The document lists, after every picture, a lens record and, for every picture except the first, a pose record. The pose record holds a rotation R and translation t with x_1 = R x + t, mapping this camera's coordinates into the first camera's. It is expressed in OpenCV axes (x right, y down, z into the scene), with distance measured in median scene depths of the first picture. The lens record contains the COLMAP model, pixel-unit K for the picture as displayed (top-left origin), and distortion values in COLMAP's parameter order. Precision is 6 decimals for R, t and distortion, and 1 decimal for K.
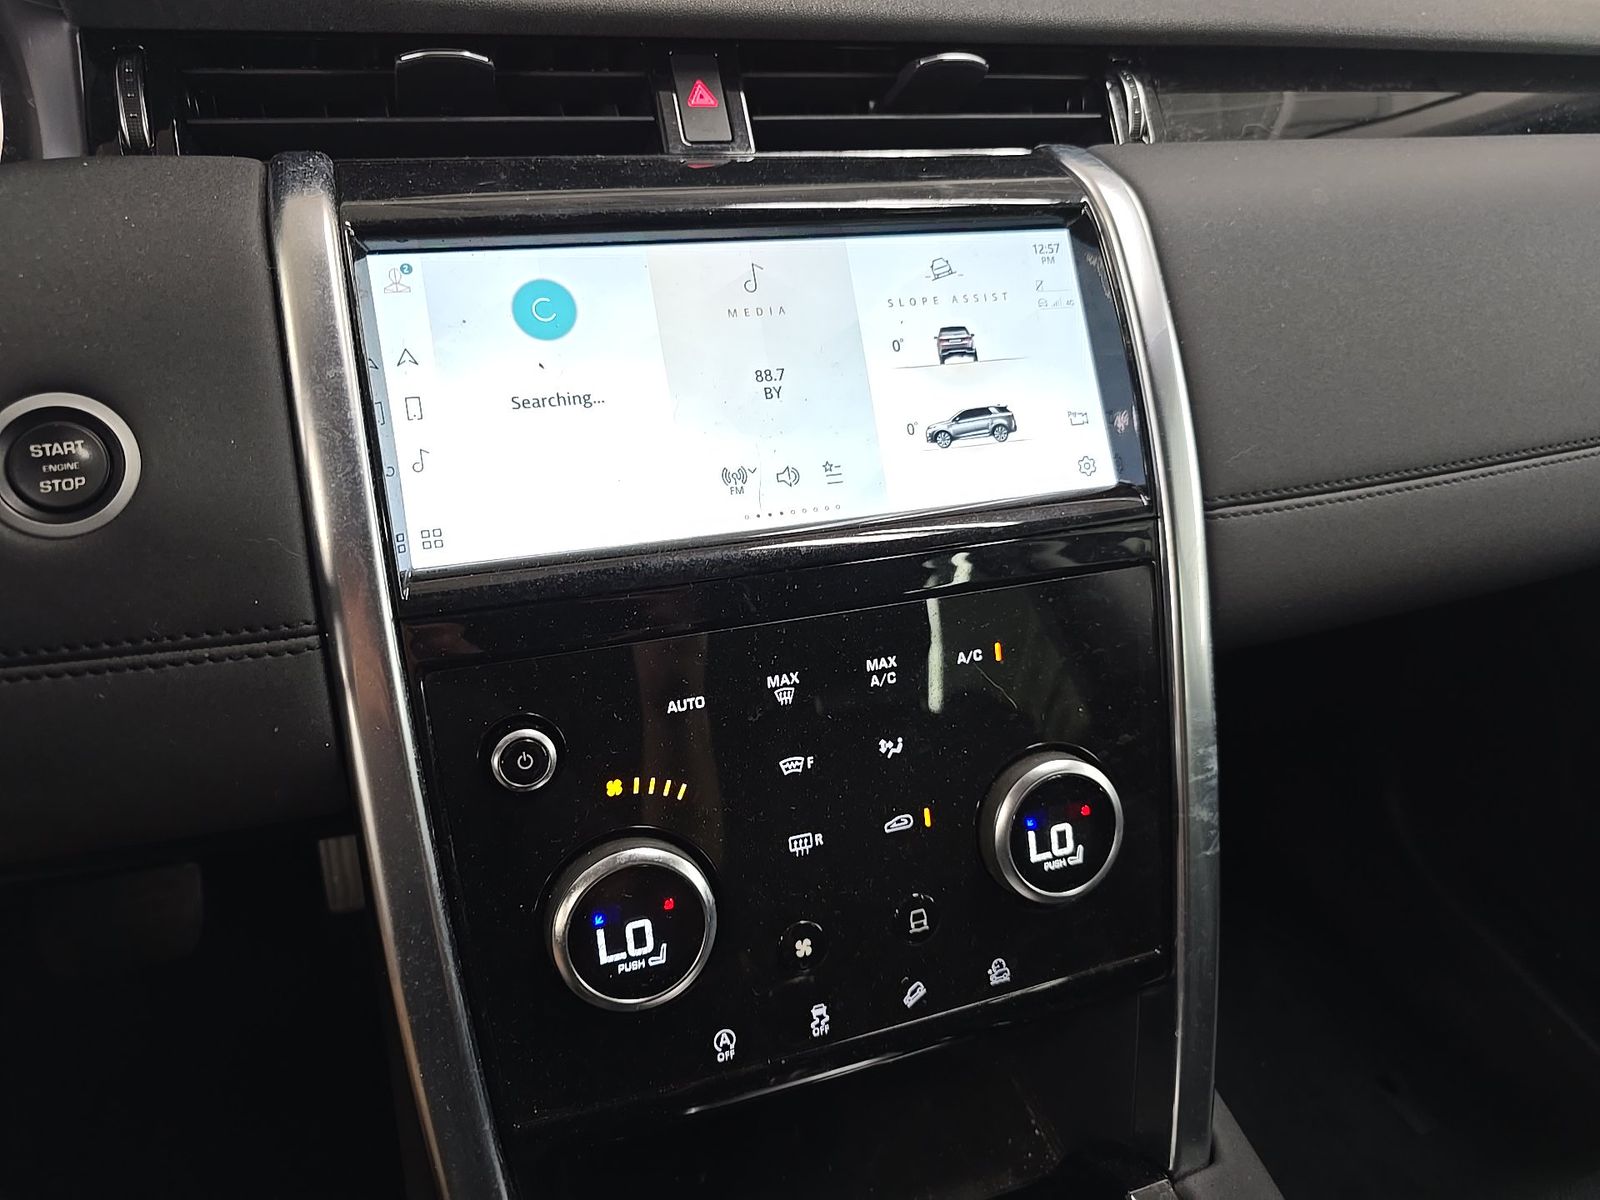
lens RADIAL K [[1071.0, 0, 800.0], [0, 1071.0, 600.0], [0, 0, 1]] dist [0.040802, -0.058720]
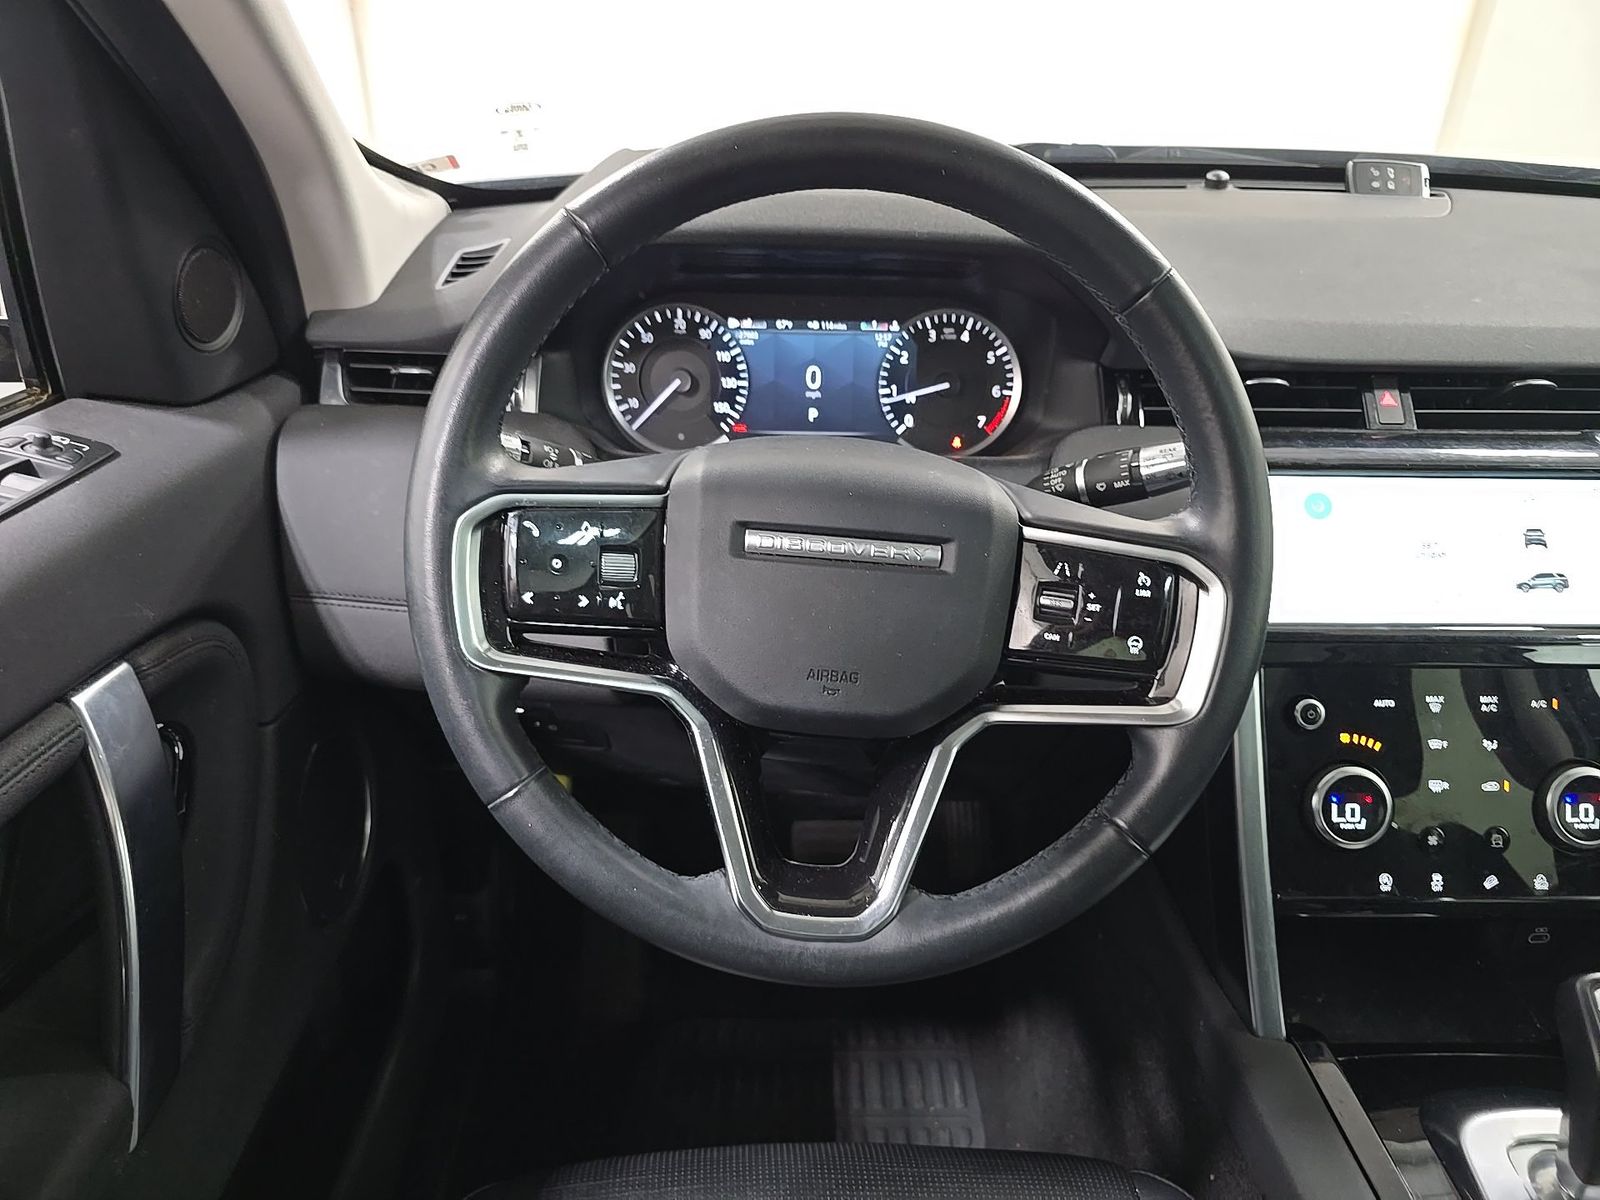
lens RADIAL K [[1071.0, 0, 800.0], [0, 1071.0, 600.0], [0, 0, 1]] dist [0.040802, -0.058720]
pose [[0.950263, 0.104476, -0.293401, -0.535566], [-0.140704, 0.984451, -0.105161, 0.255271], [0.277853, 0.141213, 0.950188, -1.169855]]
